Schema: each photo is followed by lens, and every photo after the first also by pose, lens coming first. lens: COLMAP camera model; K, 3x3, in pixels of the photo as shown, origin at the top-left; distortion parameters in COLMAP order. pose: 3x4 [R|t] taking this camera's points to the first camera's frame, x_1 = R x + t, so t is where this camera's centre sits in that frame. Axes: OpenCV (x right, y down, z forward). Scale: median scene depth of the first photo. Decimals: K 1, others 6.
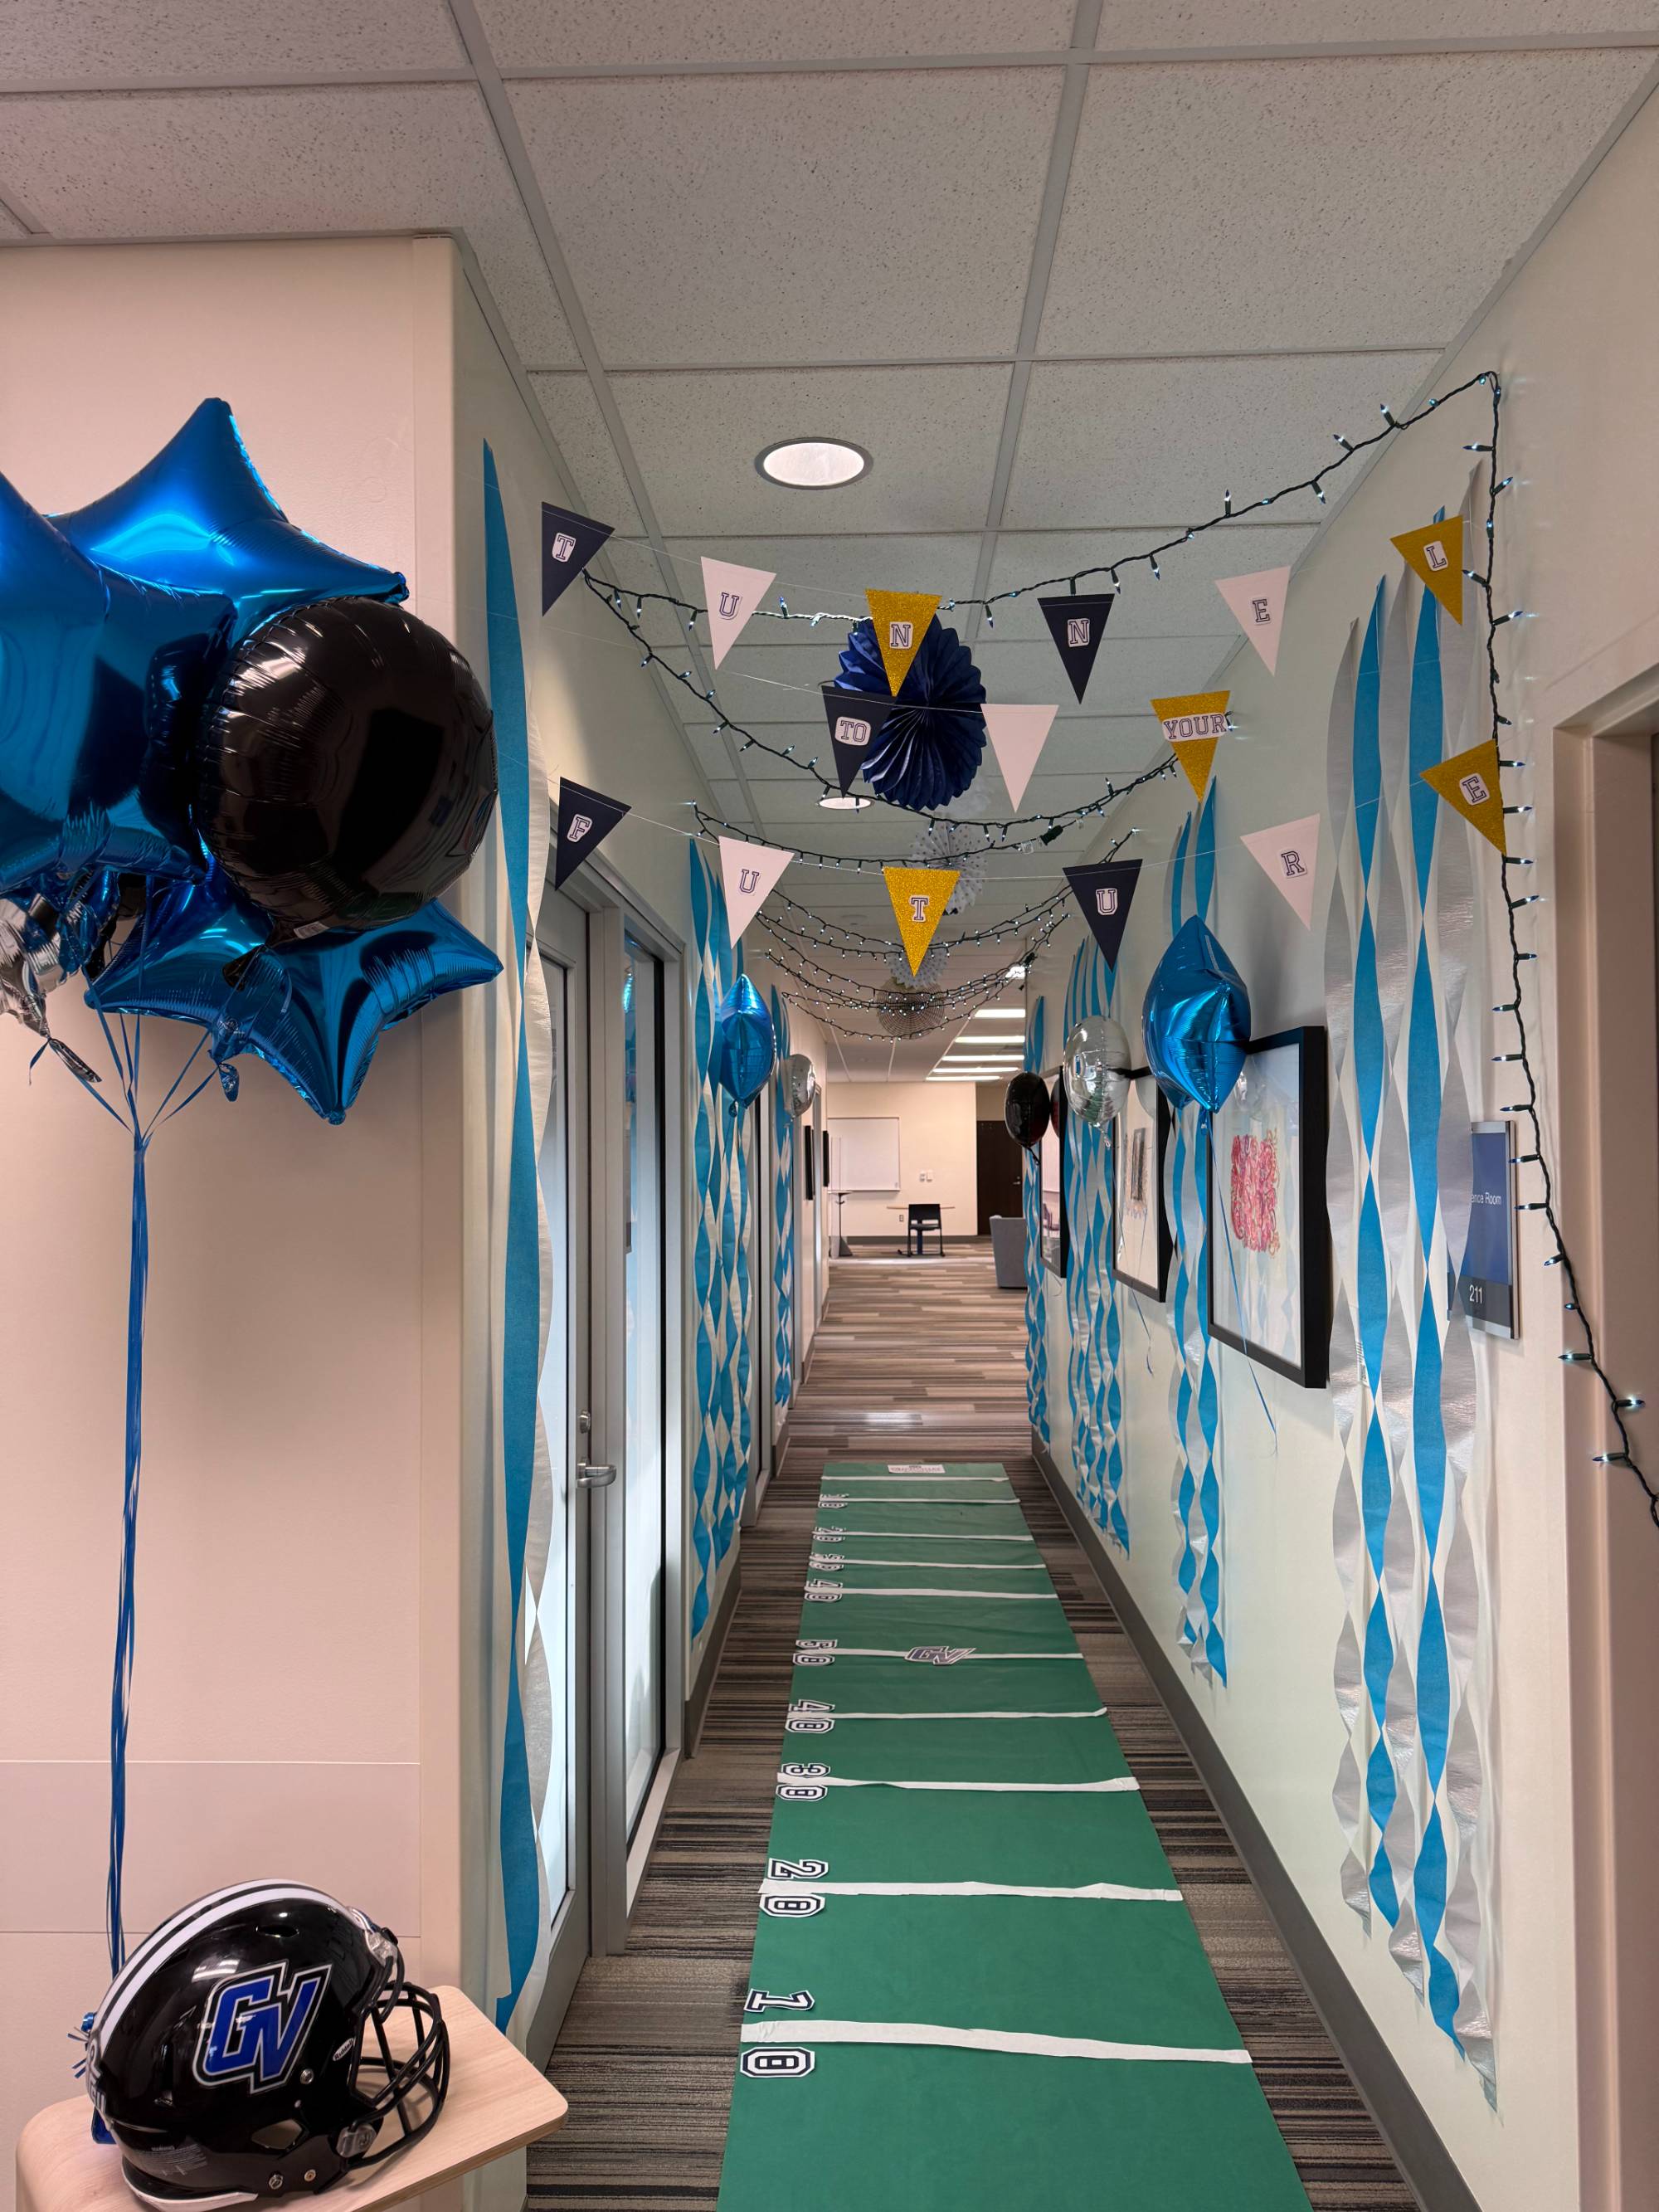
lens RADIAL K [[1577.6, 0, 822.9], [0, 1577.6, 1088.1], [0, 0, 1]] dist [0.043029, -0.028809]
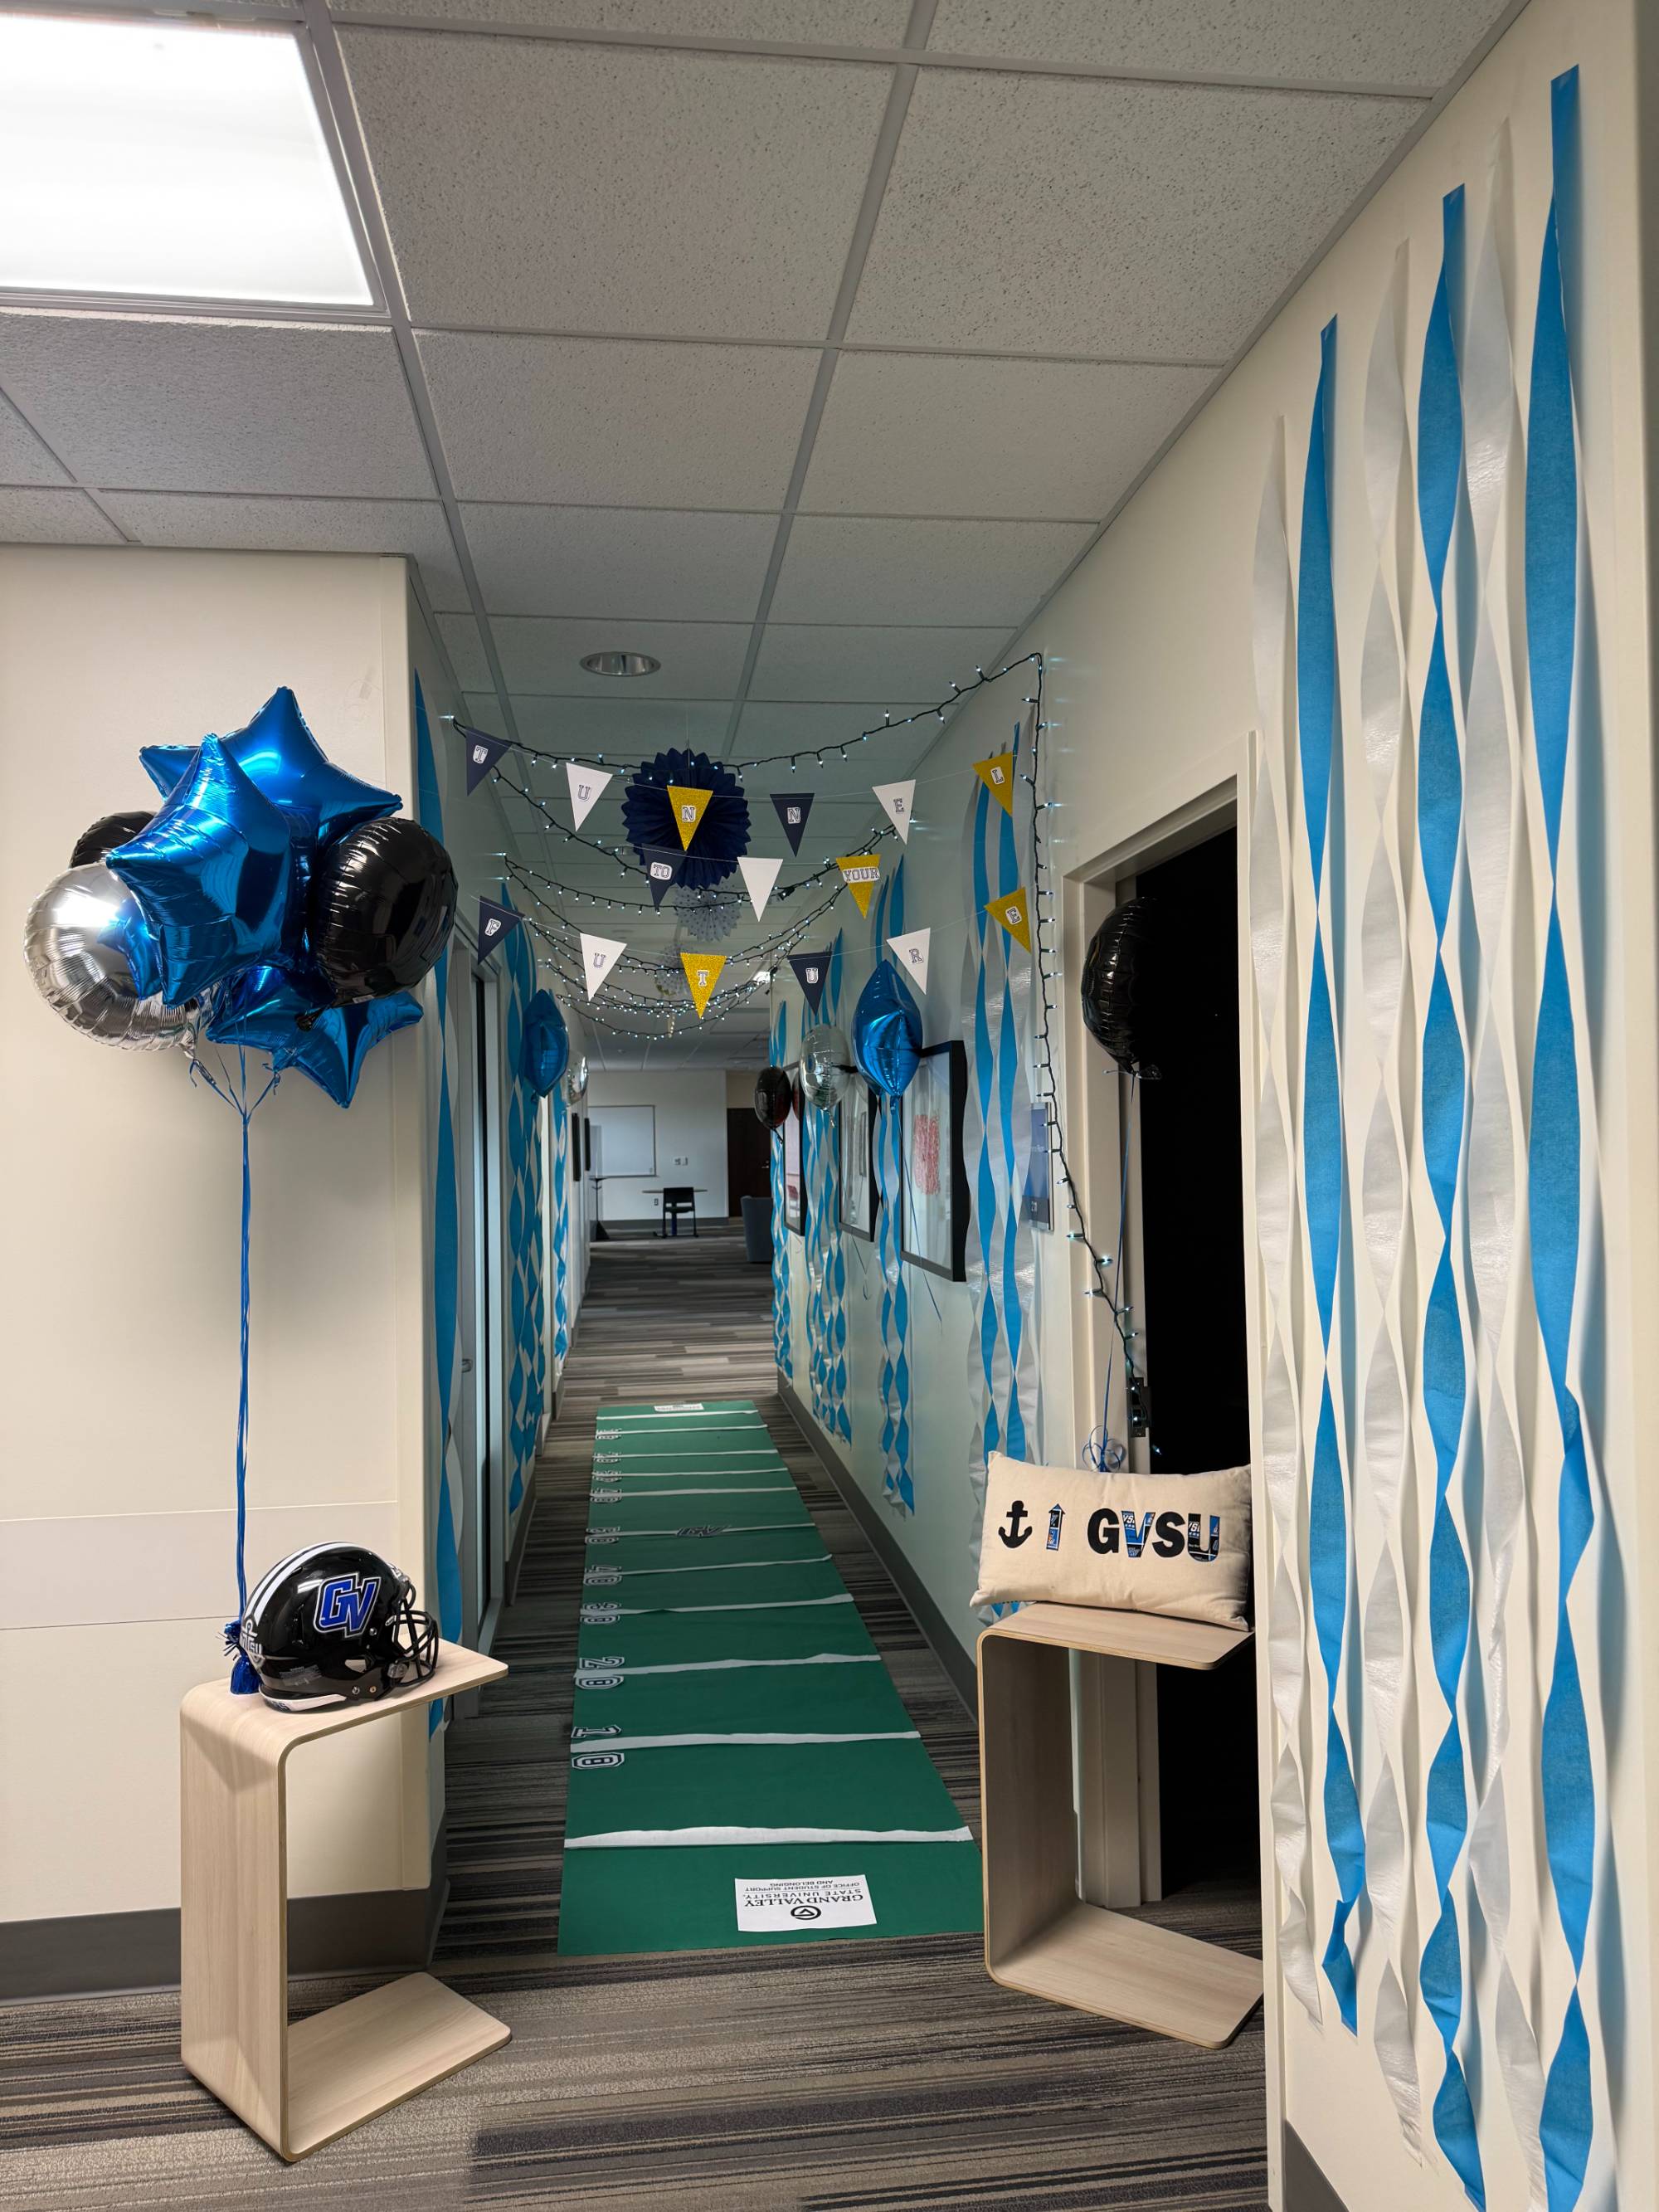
lens RADIAL K [[1577.6, 0, 819.7], [0, 1577.6, 1123.2], [0, 0, 1]] dist [0.043029, -0.028809]
pose [[0.987709, -0.009376, 0.156024, -0.064023], [0.004759, 0.999540, 0.029939, -0.007345], [-0.156233, -0.028828, 0.987299, -0.556774]]
